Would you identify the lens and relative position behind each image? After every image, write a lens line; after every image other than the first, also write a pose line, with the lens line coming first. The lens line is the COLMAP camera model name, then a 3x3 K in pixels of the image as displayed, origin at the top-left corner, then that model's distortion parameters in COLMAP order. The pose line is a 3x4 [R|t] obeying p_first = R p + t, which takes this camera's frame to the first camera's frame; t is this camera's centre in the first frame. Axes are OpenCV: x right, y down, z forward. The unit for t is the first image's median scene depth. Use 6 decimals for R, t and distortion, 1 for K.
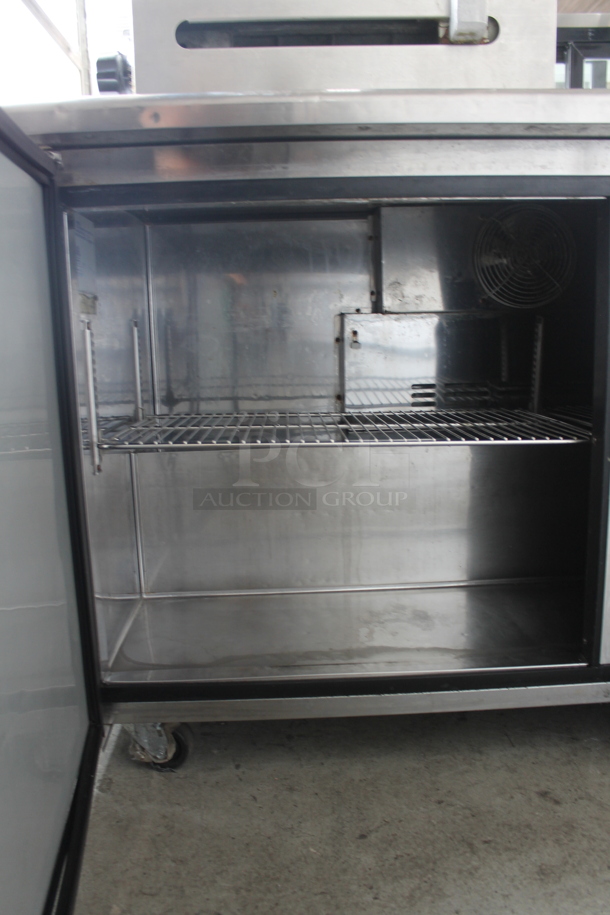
lens RADIAL K [[781.3, 0, 305.7], [0, 781.3, 457.2], [0, 0, 1]] dist [-0.138118, 0.085422]
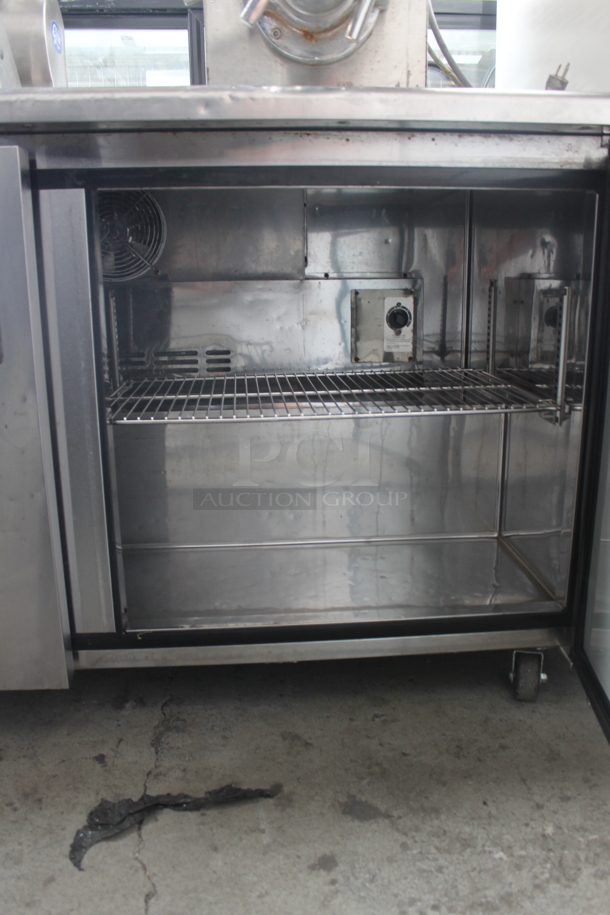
lens RADIAL K [[781.3, 0, 305.4], [0, 781.3, 459.2], [0, 0, 1]] dist [-0.138118, 0.085422]
pose [[0.998837, 0.003255, 0.048096, 0.776635], [-0.005810, 0.998573, 0.053086, -0.033889], [-0.047854, -0.053304, 0.997431, -0.079923]]
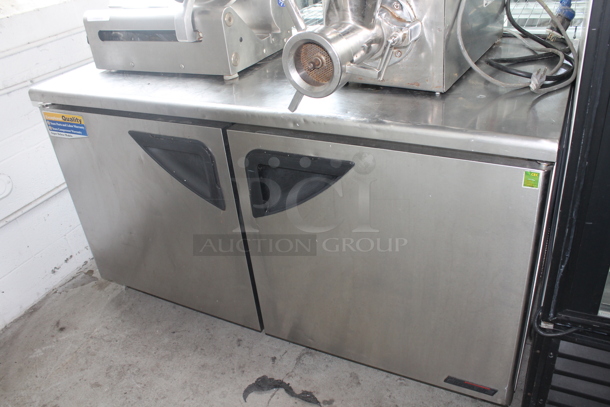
lens RADIAL K [[520.9, 0, 303.9], [0, 520.9, 202.1], [0, 0, 1]] dist [-0.138118, 0.085422]
pose [[0.867486, 0.197395, -0.456622, 1.344397], [-0.017213, 0.929265, 0.369013, -0.715215], [0.497164, -0.312254, 0.809522, -0.187558]]
